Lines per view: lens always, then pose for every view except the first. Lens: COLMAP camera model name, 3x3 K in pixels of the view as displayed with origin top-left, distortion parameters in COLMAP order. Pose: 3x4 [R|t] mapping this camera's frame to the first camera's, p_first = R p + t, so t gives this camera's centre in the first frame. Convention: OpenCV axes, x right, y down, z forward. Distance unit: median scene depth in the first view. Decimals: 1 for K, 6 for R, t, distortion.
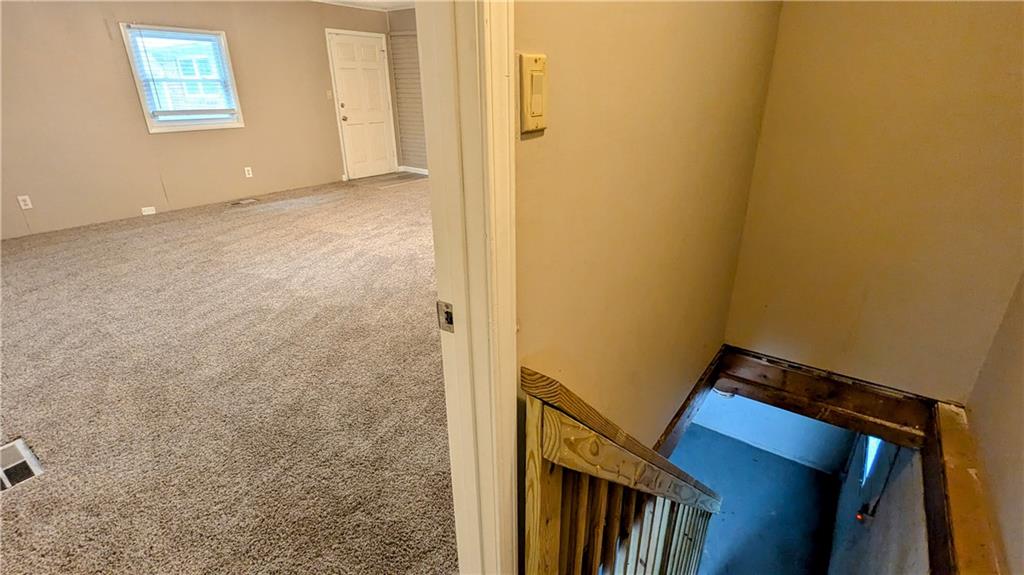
lens RADIAL K [[481.2, 0, 514.0], [0, 481.2, 289.8], [0, 0, 1]] dist [-0.000287, -0.000201]
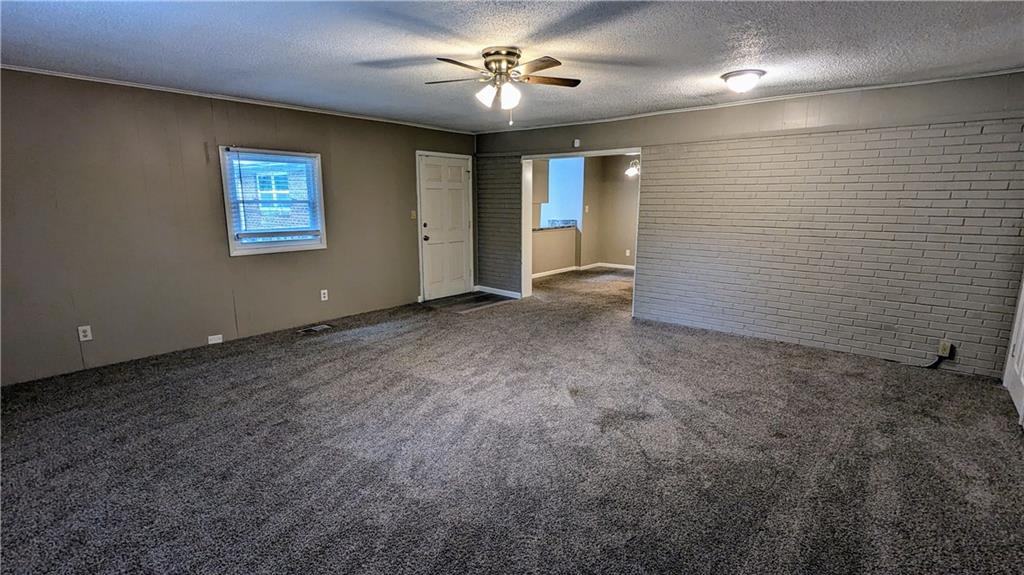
lens RADIAL K [[481.2, 0, 516.0], [0, 481.2, 291.4], [0, 0, 1]] dist [-0.000287, -0.000201]
pose [[0.997758, 0.021454, -0.063399, -0.149144], [-0.033989, 0.978418, -0.203823, -0.088331], [0.057658, 0.205521, 0.976953, 0.143999]]
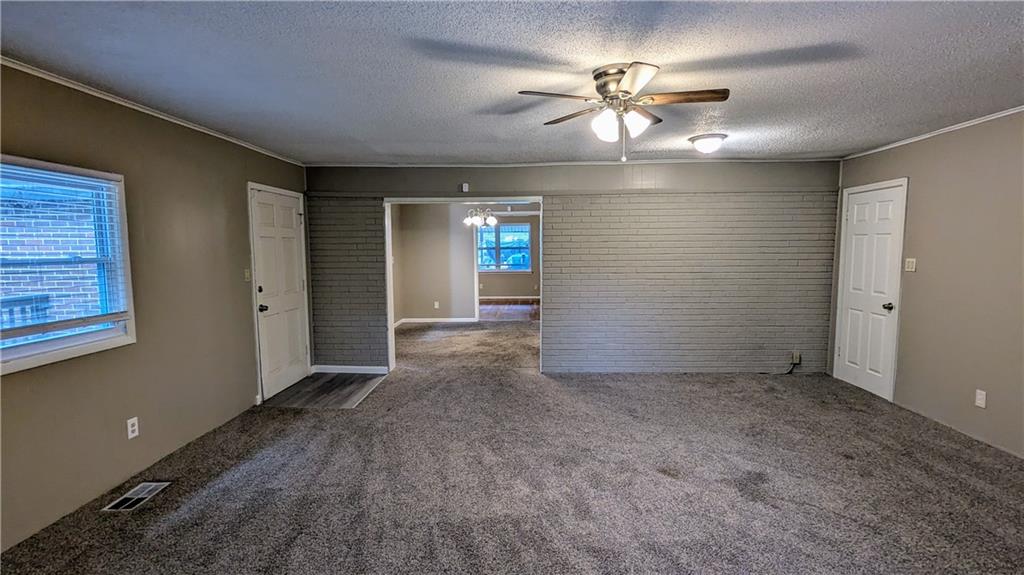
lens RADIAL K [[481.2, 0, 516.0], [0, 481.2, 293.1], [0, 0, 1]] dist [-0.000287, -0.000201]
pose [[0.826564, -0.052812, 0.560360, -0.564586], [0.218027, 0.947901, -0.232266, -0.198276], [-0.518899, 0.314156, 0.795016, 0.399555]]
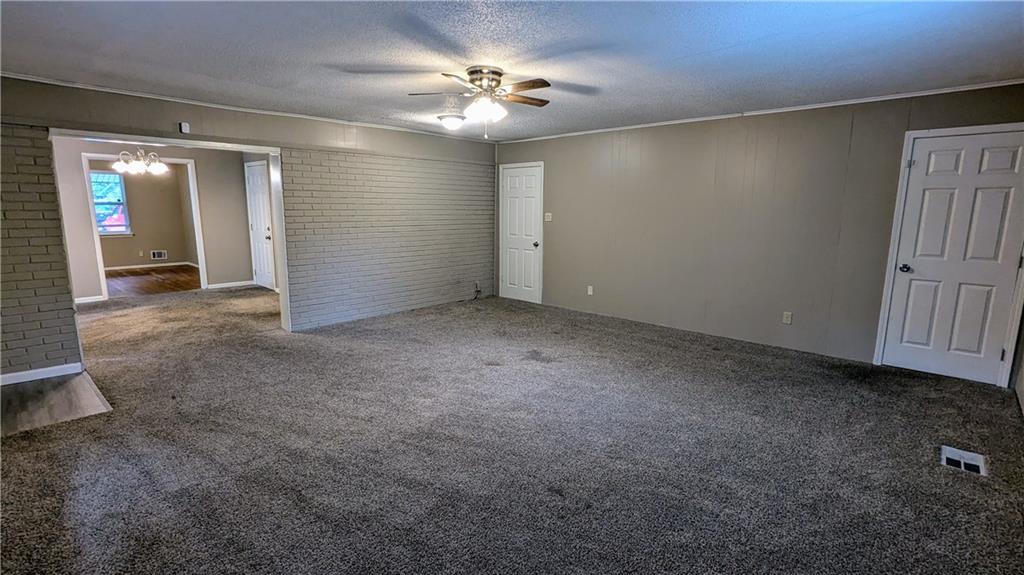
lens RADIAL K [[481.2, 0, 516.1], [0, 481.2, 291.2], [0, 0, 1]] dist [-0.000287, -0.000201]
pose [[0.112594, -0.164911, 0.979861, -0.874263], [0.376660, 0.919618, 0.111491, -0.277841], [-0.919483, 0.356521, 0.165659, 0.613129]]
